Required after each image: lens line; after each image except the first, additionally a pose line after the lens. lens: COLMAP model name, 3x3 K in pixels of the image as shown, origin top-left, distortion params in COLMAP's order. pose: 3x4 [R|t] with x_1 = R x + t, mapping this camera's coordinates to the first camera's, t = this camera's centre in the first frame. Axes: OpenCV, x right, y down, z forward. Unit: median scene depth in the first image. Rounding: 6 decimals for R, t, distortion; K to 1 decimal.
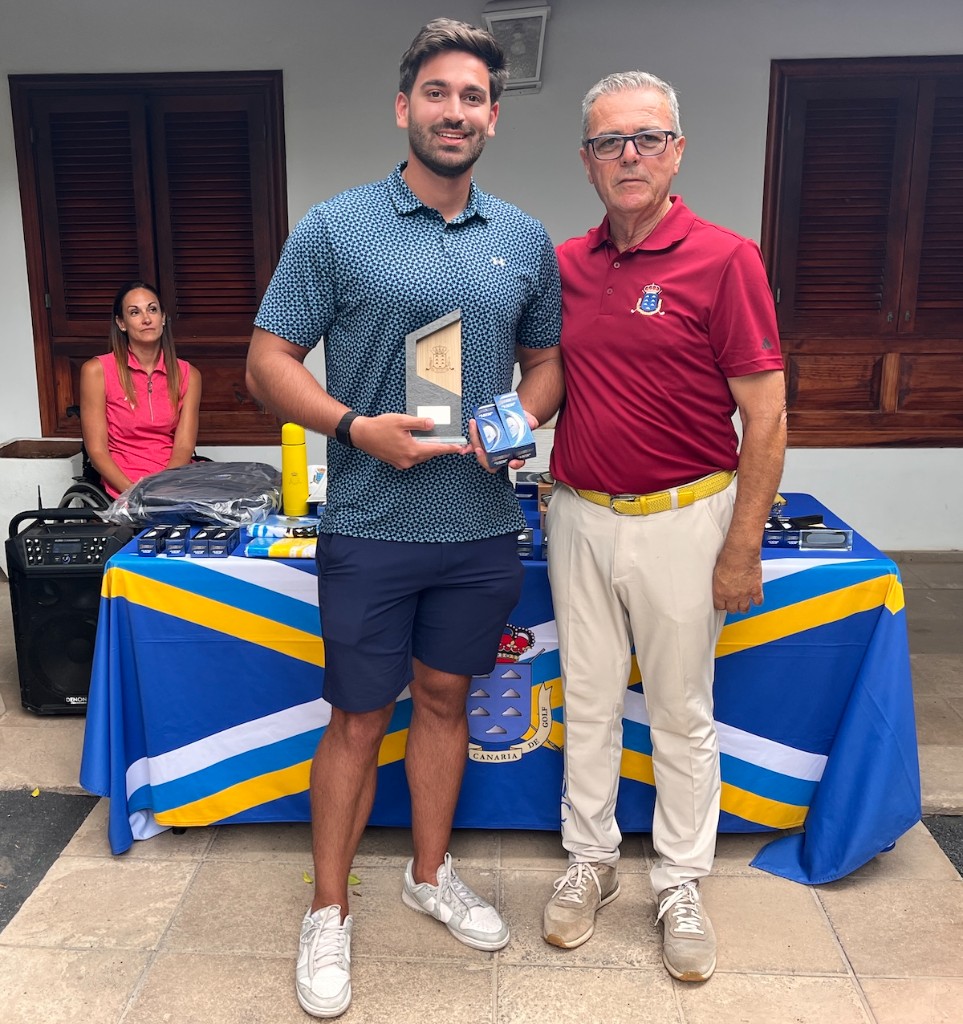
lens RADIAL K [[1095.9, 0, 440.9], [0, 1095.9, 495.4], [0, 0, 1]] dist [0.035513, -0.011191]
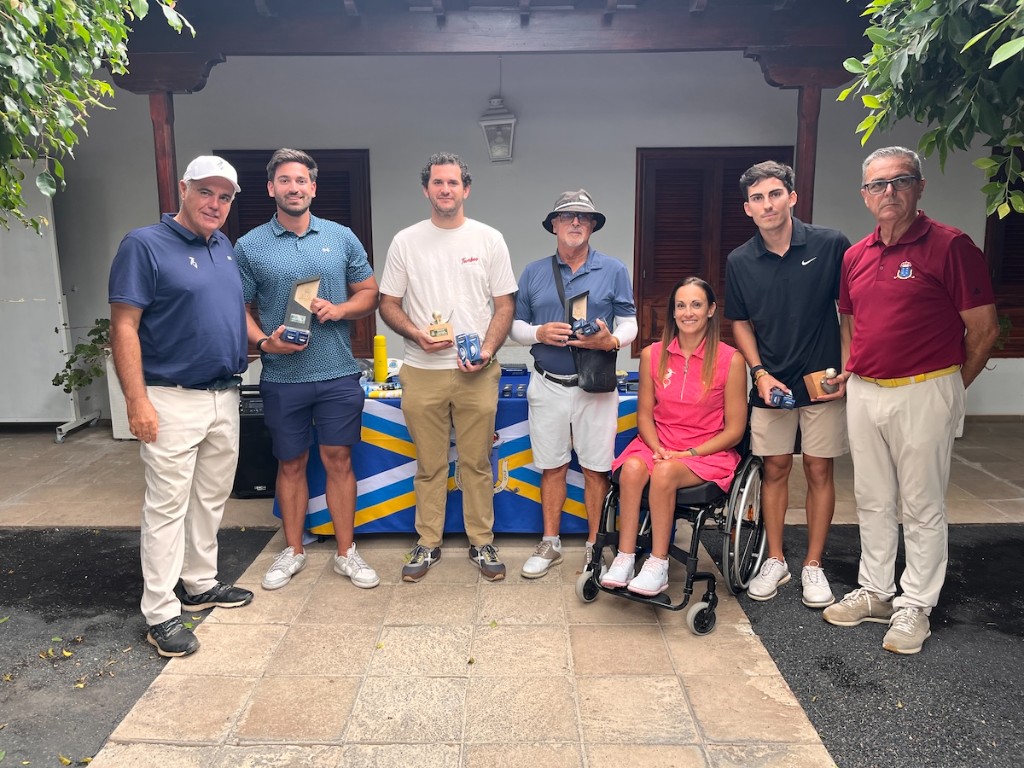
lens RADIAL K [[759.9, 0, 512.0], [0, 759.9, 384.0], [0, 0, 1]] dist [0.001705, -0.005303]
pose [[0.998438, -0.007651, 0.055343, 0.028552], [0.010076, 0.998995, -0.043684, 0.087673], [-0.054953, 0.044173, 0.997511, -0.386527]]
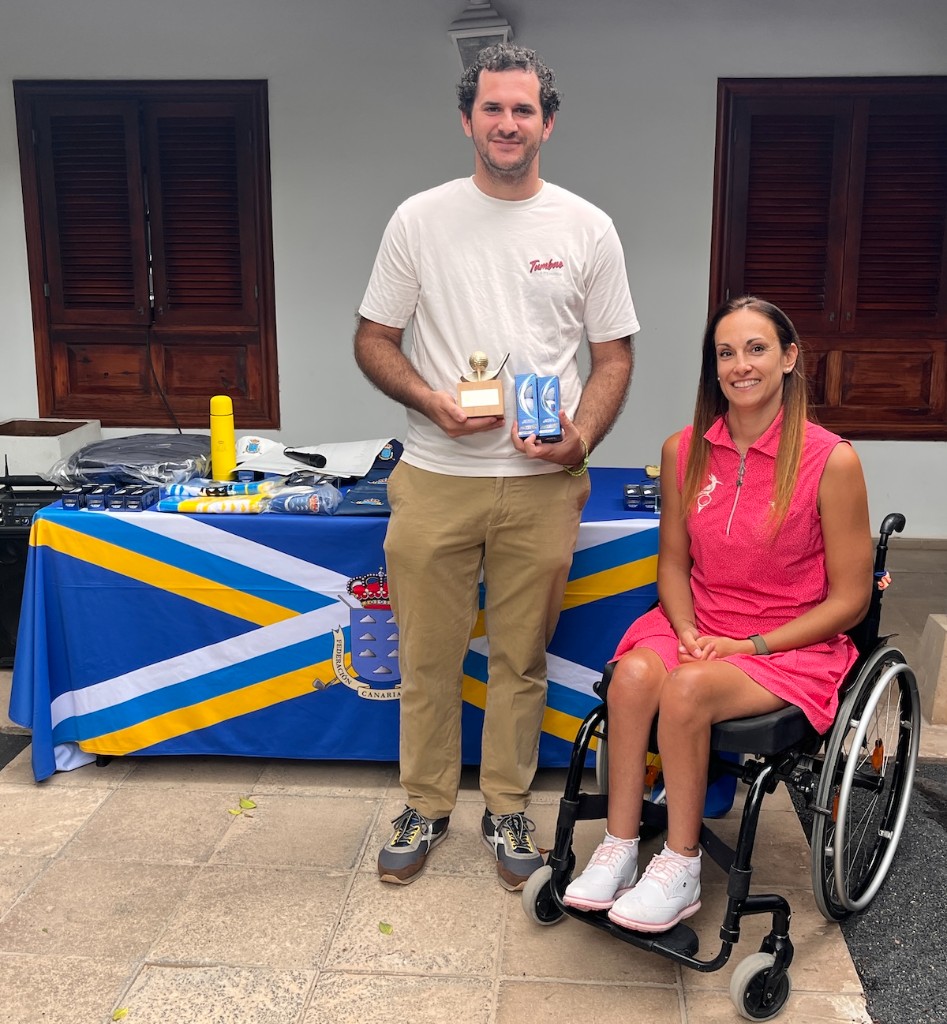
lens RADIAL K [[1107.3, 0, 512.3], [0, 1107.3, 466.2], [0, 0, 1]] dist [0.019969, 0.018778]
pose [[0.999888, 0.014857, -0.001940, 0.169784], [-0.014913, 0.999327, -0.033502, 0.039324], [0.001441, 0.033527, 0.999437, -0.119128]]
